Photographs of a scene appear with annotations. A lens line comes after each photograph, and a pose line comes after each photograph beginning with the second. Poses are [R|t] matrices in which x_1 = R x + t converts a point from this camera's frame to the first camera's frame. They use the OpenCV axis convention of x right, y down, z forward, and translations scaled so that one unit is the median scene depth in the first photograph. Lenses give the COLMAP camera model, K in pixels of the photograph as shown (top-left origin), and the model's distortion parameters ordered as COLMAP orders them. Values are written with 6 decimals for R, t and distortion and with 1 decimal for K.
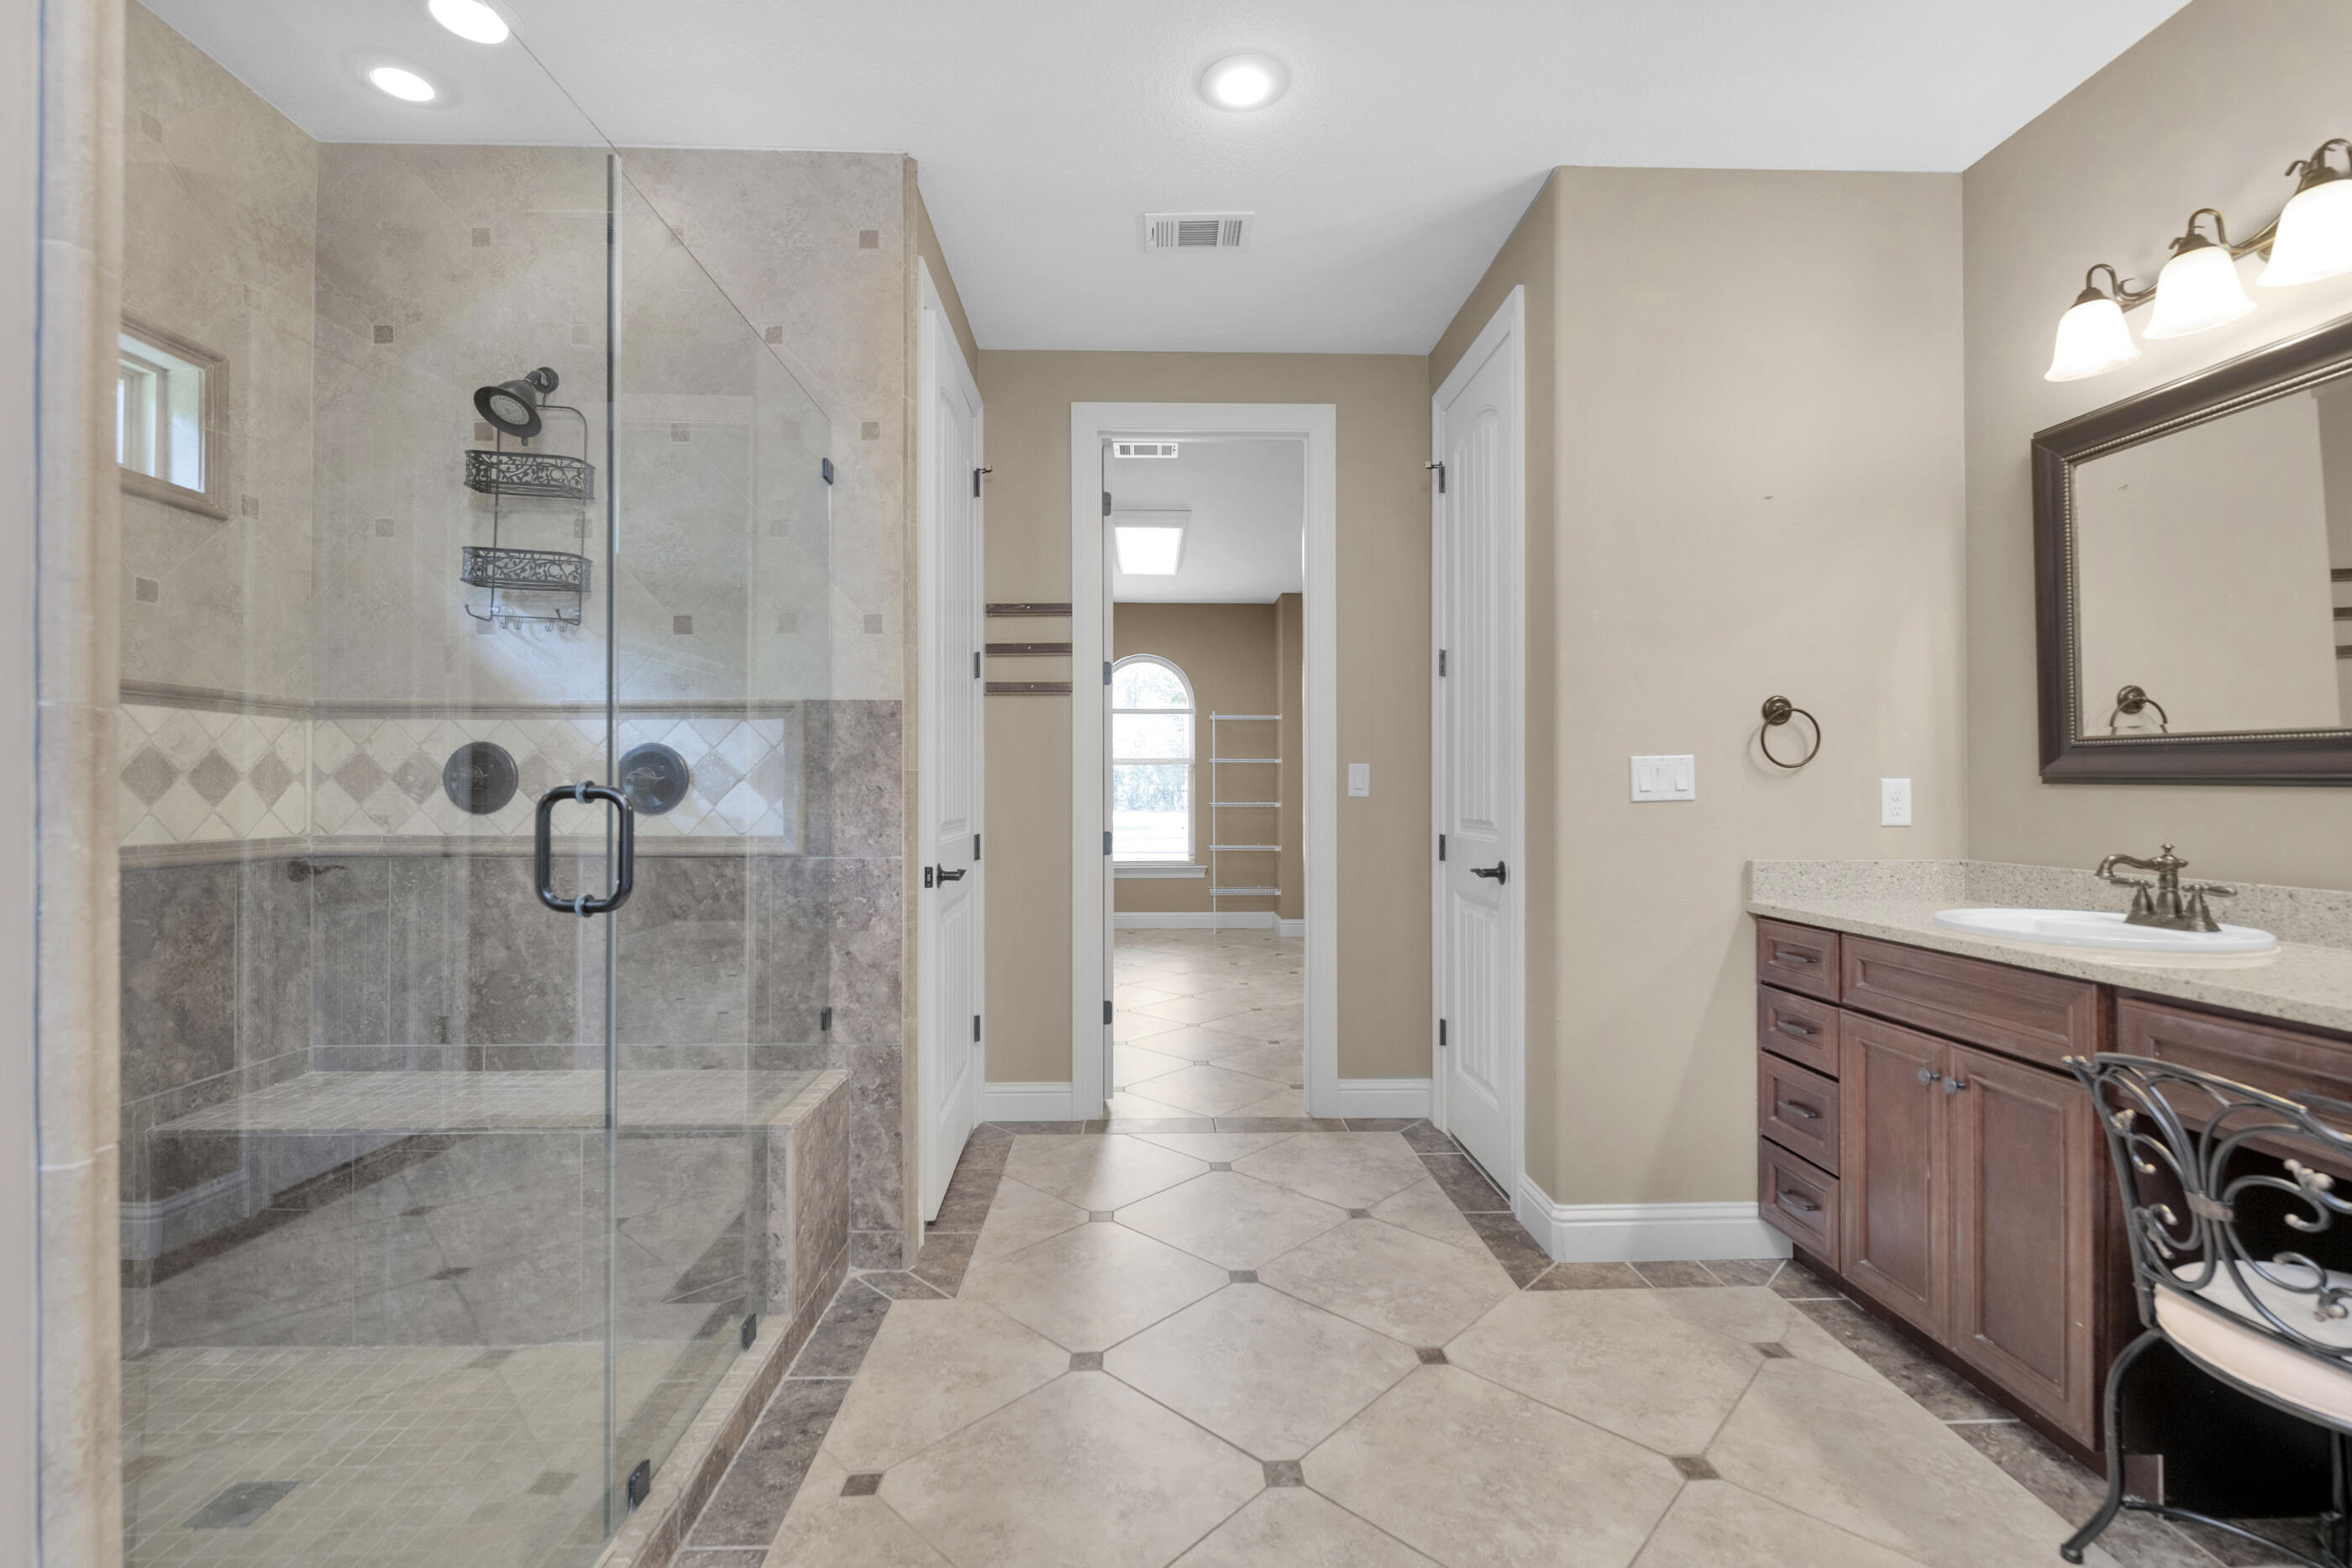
lens RADIAL K [[1016.9, 0, 1173.4], [0, 1016.9, 778.7], [0, 0, 1]] dist [0.000074, -0.000435]
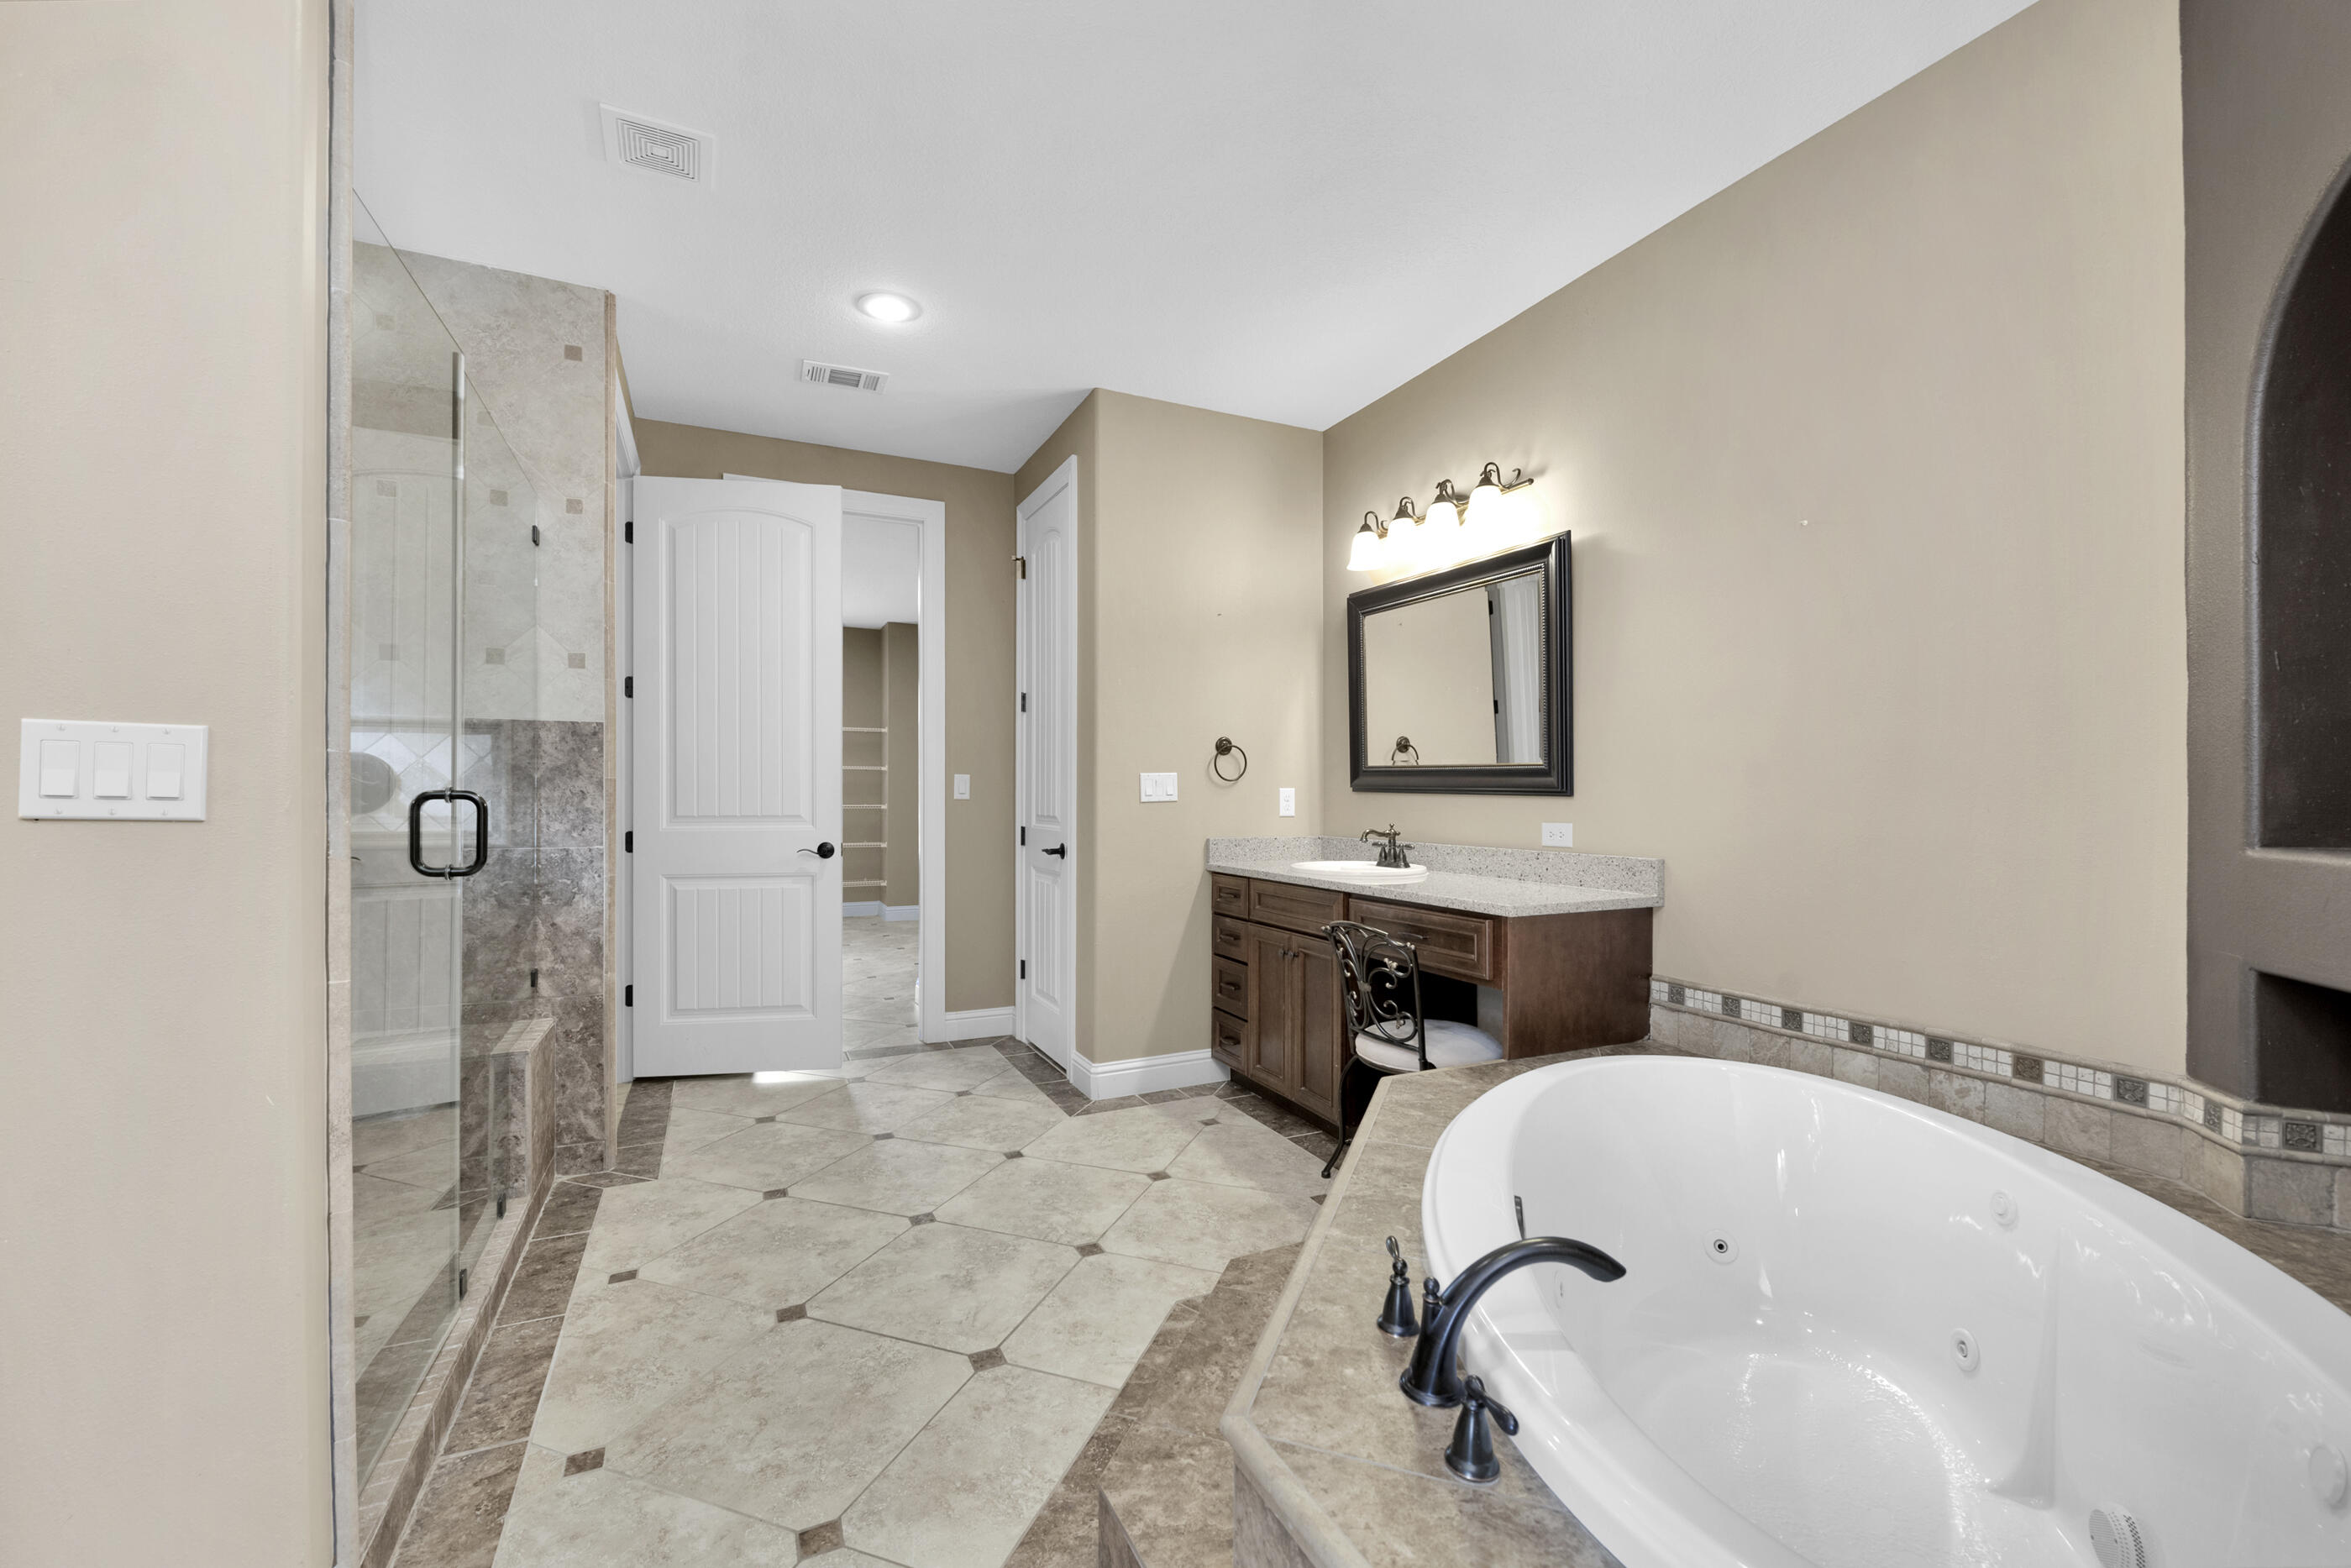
lens RADIAL K [[925.8, 0, 1174.5], [0, 925.8, 805.4], [0, 0, 1]] dist [0.000928, 0.000012]
pose [[0.914069, -0.002570, 0.405550, -0.084808], [-0.006989, 0.999732, 0.022087, -0.004649], [-0.405498, -0.023023, 0.913806, -0.343613]]
